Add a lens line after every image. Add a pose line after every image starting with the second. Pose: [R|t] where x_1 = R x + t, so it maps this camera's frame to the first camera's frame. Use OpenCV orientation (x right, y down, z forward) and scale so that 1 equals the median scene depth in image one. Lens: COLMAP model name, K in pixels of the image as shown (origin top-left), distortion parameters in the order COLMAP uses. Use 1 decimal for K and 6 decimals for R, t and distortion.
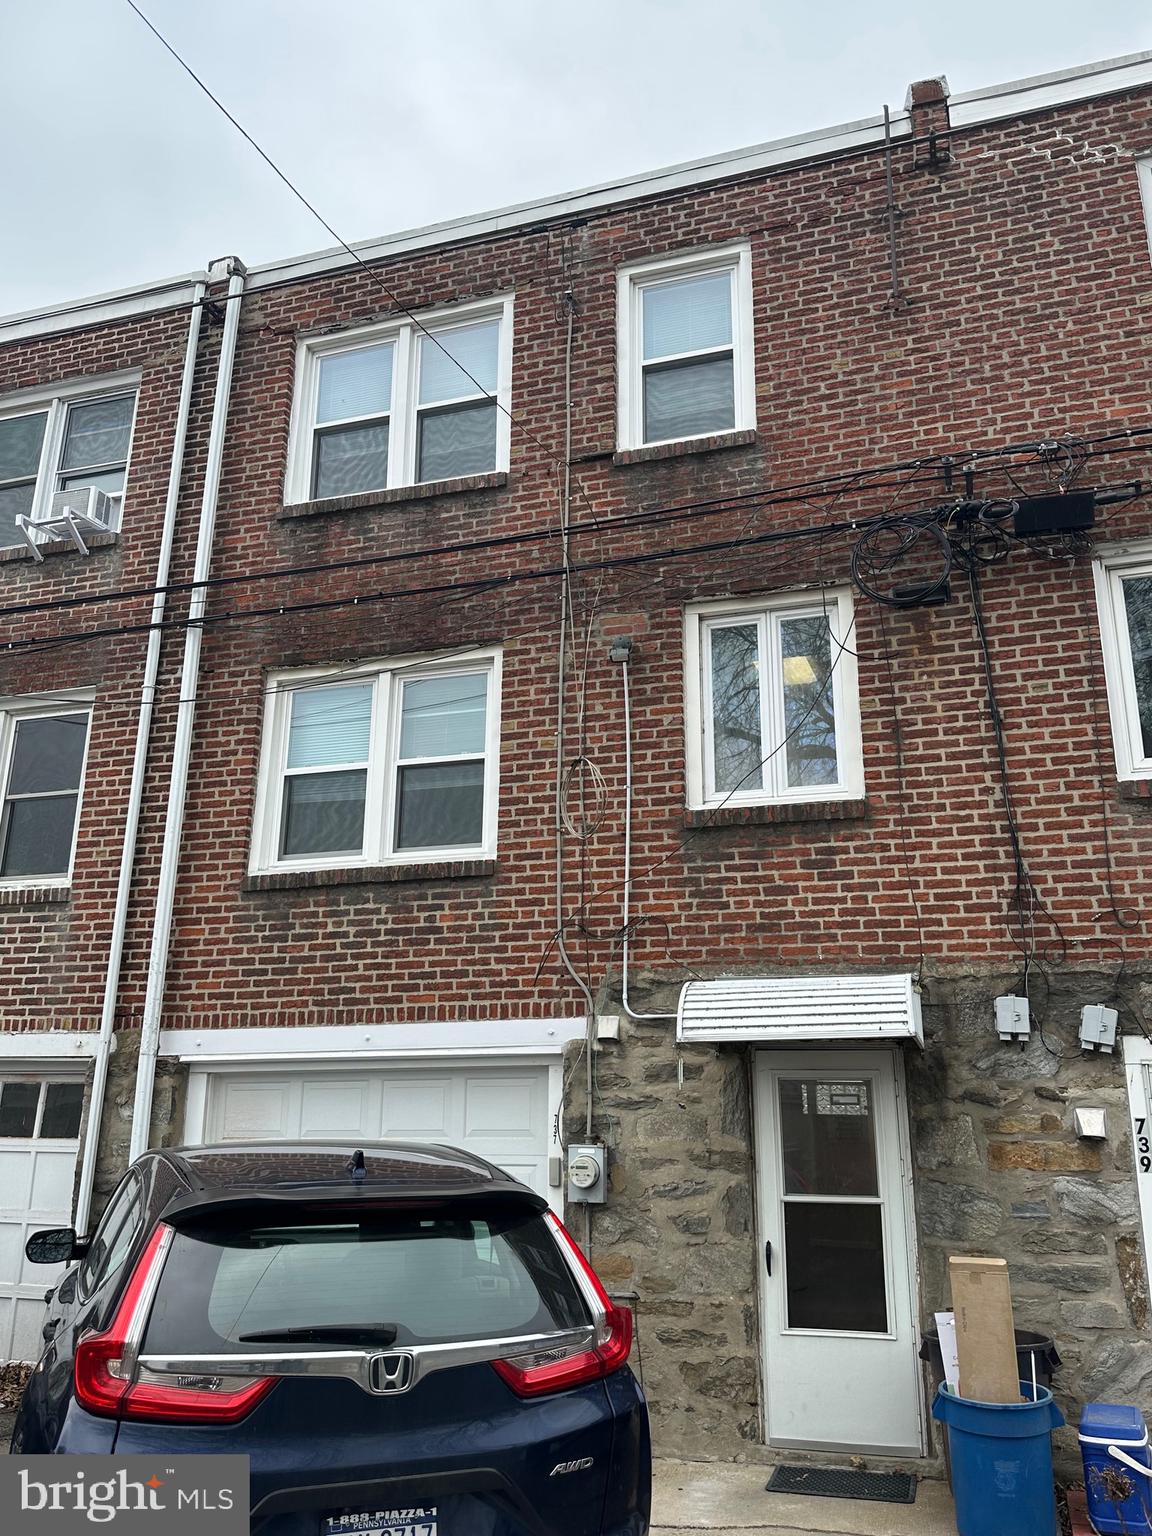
lens RADIAL K [[1316.1, 0, 574.6], [0, 1316.1, 732.9], [0, 0, 1]] dist [0.101688, -0.192915]
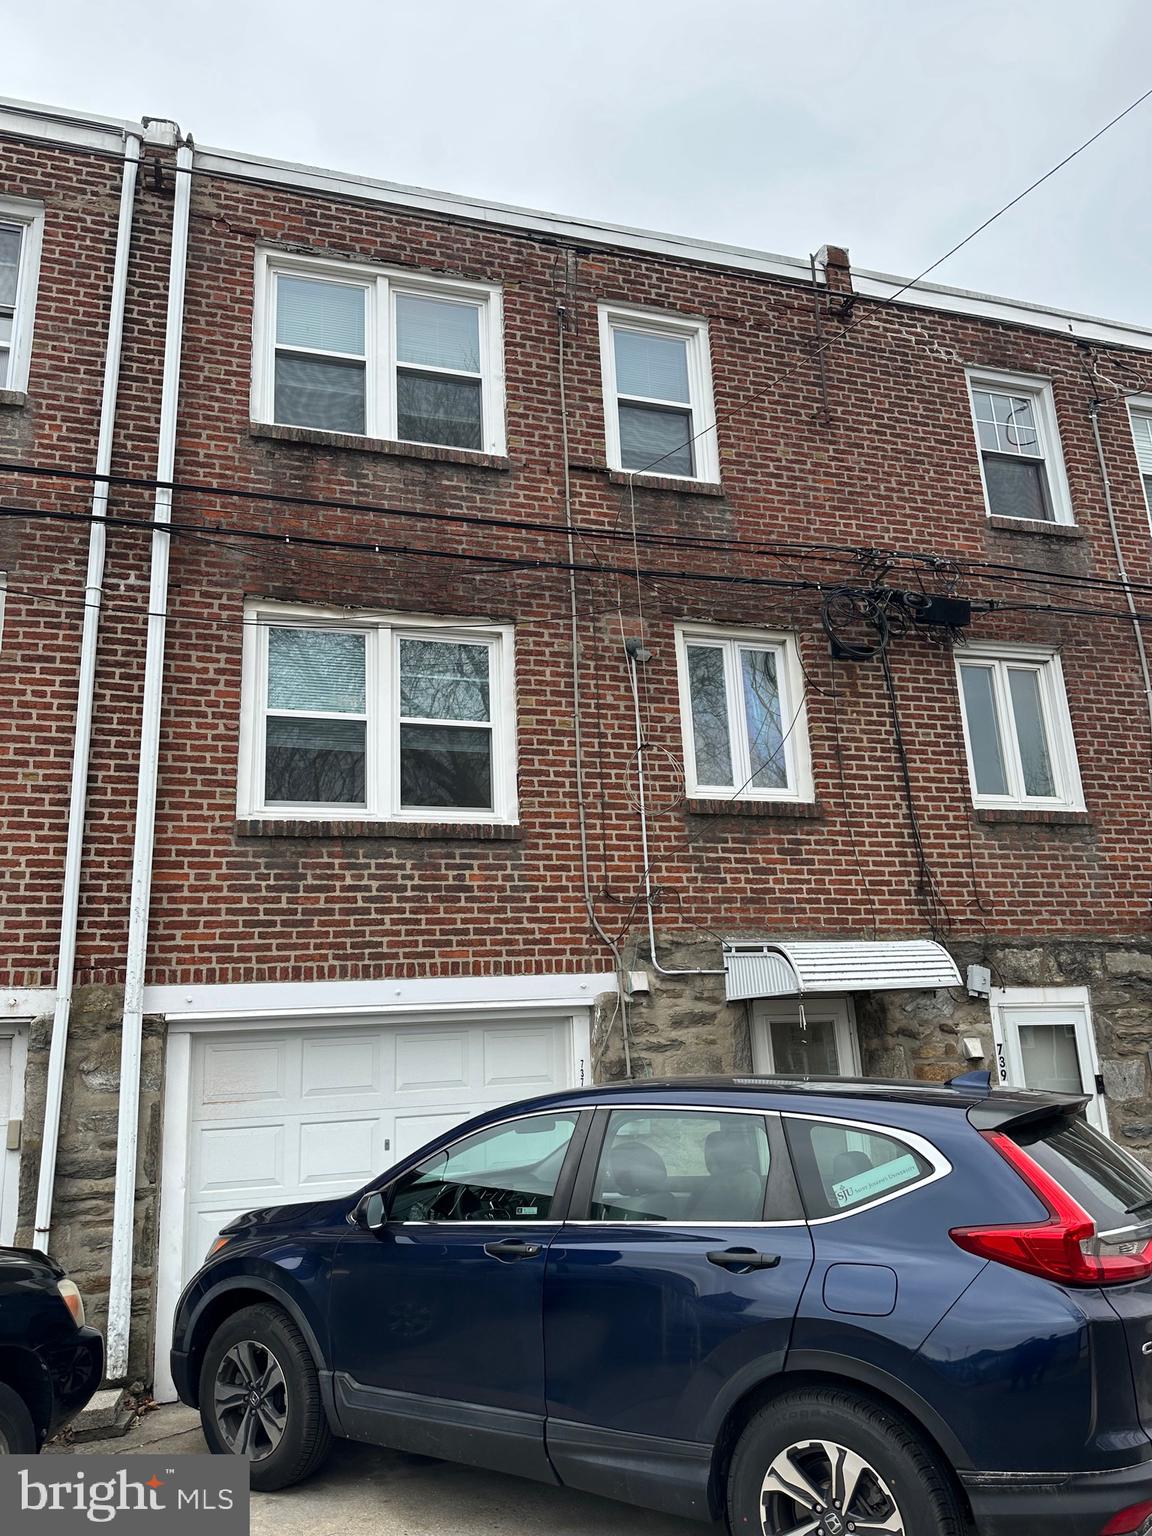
lens RADIAL K [[1187.6, 0, 585.5], [0, 1187.6, 763.3], [0, 0, 1]] dist [0.096550, -0.169698]
pose [[0.783237, 0.113793, 0.611220, -0.609304], [-0.130428, 0.991305, -0.017419, 0.056224], [-0.607888, -0.066077, 0.791269, 0.213526]]
